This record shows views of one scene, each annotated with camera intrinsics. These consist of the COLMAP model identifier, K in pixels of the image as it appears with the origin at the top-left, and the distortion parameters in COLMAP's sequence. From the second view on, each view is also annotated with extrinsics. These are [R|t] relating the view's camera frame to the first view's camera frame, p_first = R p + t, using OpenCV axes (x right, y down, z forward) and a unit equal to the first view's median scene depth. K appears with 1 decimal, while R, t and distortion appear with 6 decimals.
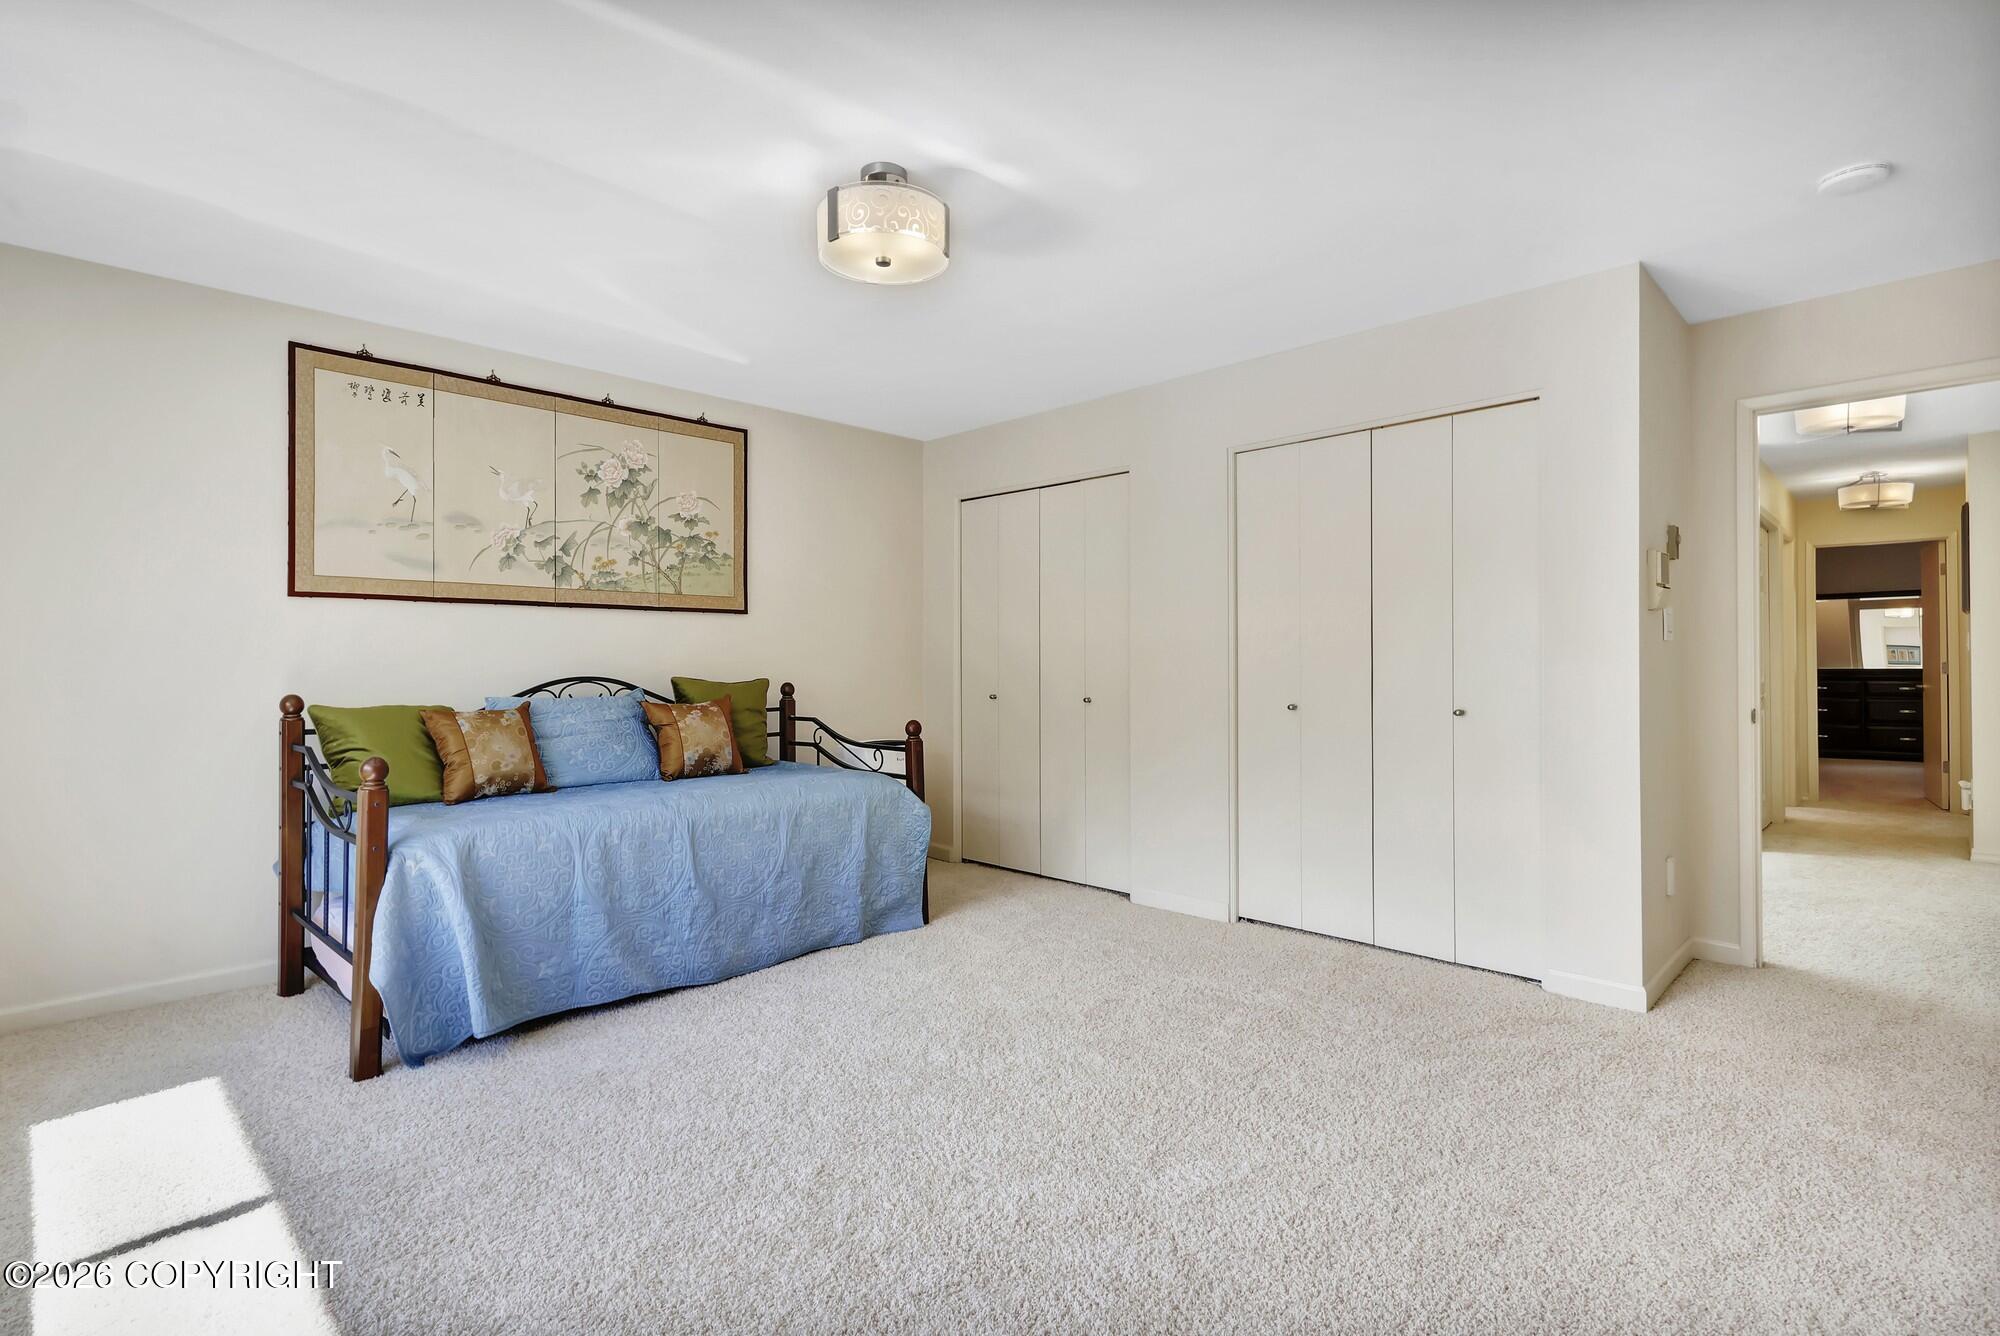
lens RADIAL K [[947.5, 0, 988.8], [0, 947.5, 658.4], [0, 0, 1]] dist [0.016330, 0.000596]
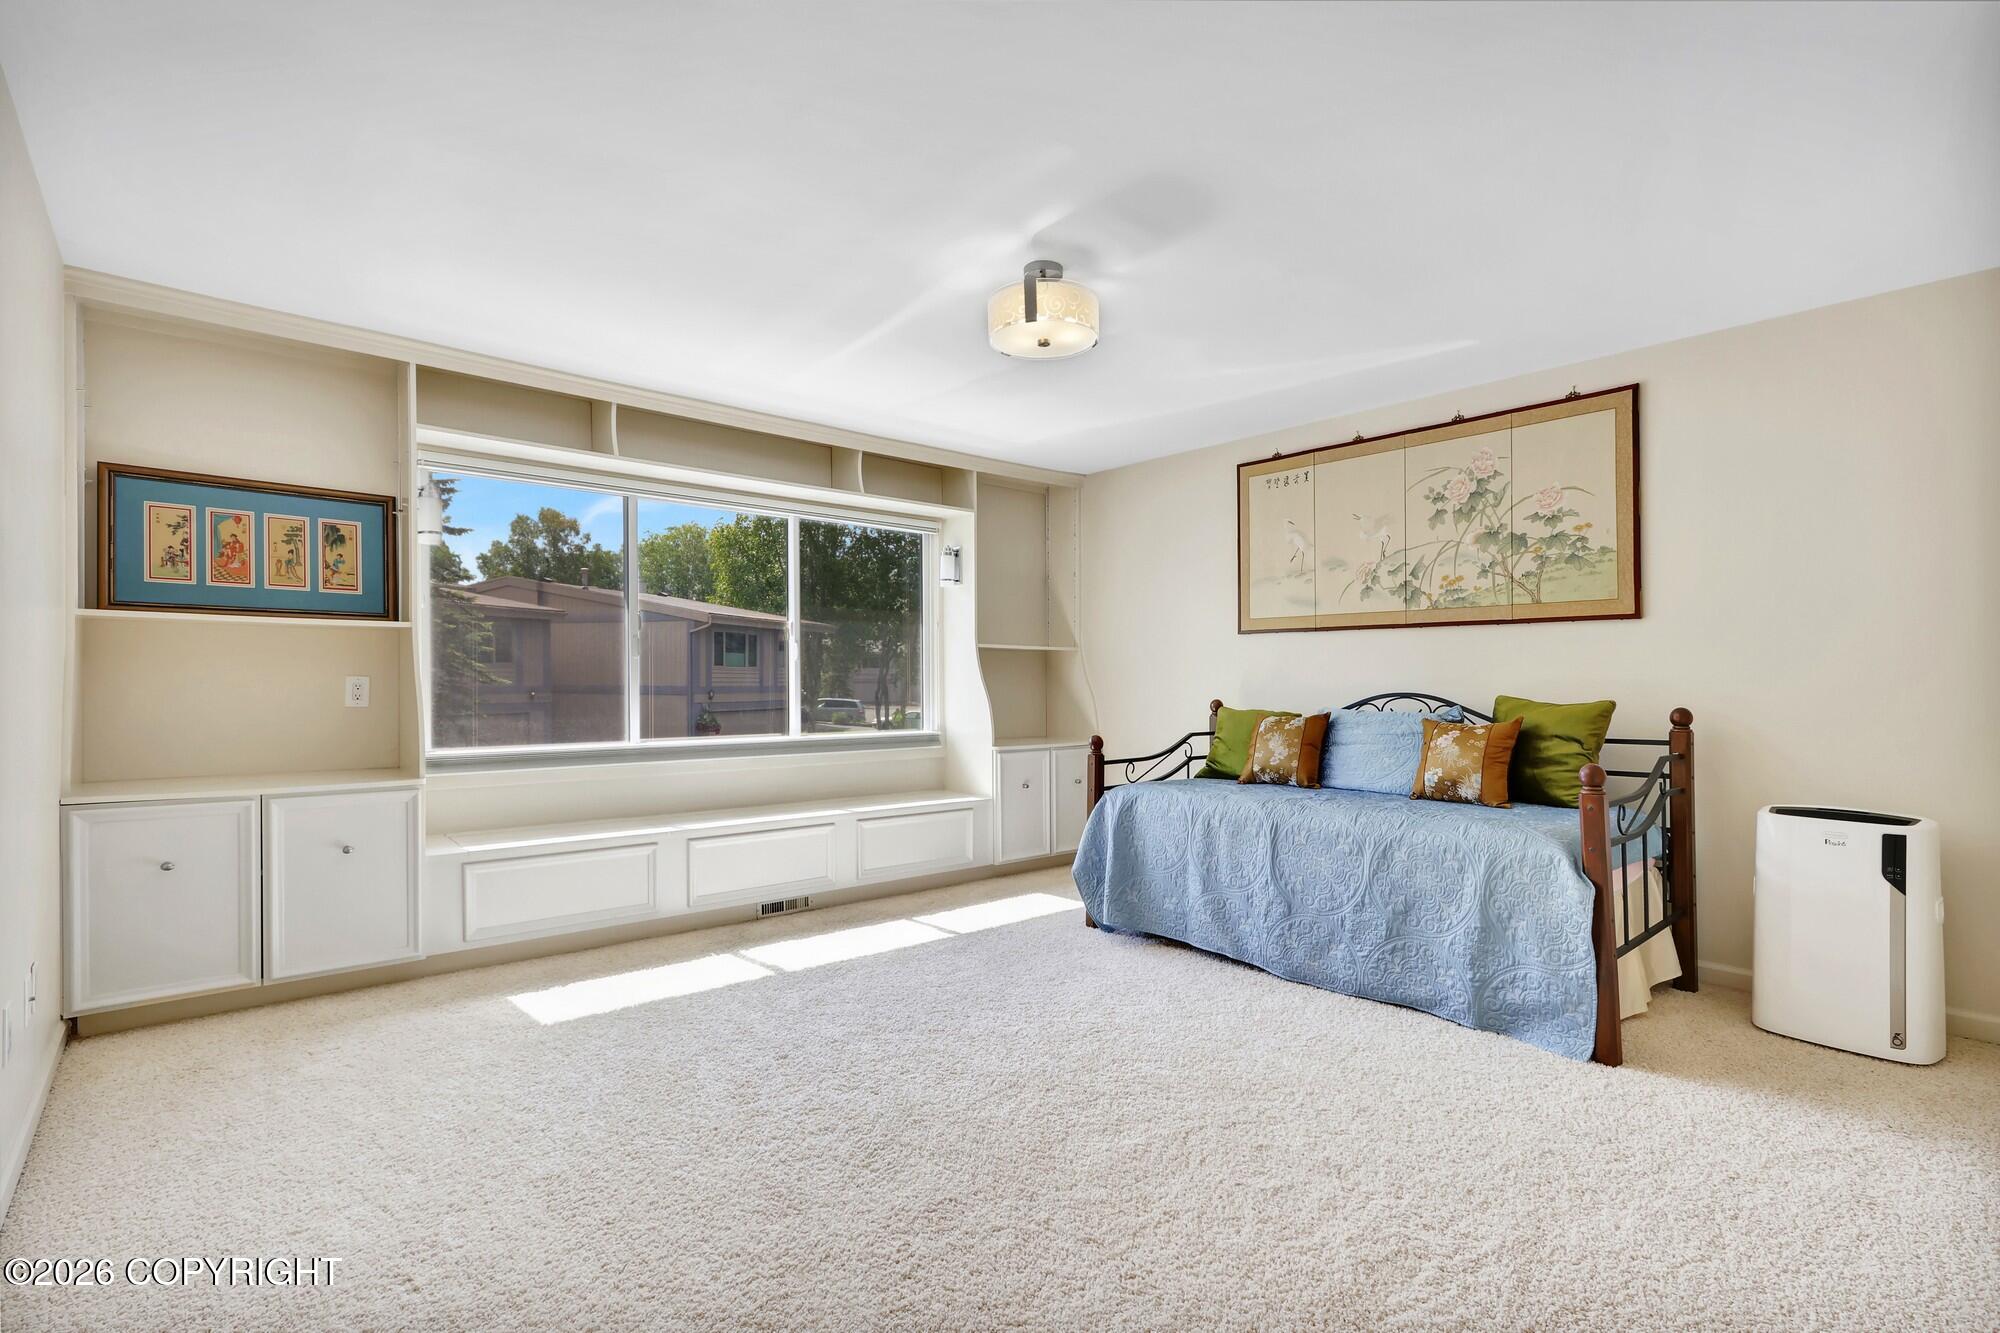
lens RADIAL K [[947.5, 0, 1021.6], [0, 947.5, 669.3], [0, 0, 1]] dist [0.016330, 0.000596]
pose [[-0.055119, -0.008394, -0.998444, 0.638904], [-0.000017, 0.999965, -0.008406, 0.001906], [0.998480, -0.000446, -0.055118, 0.613574]]
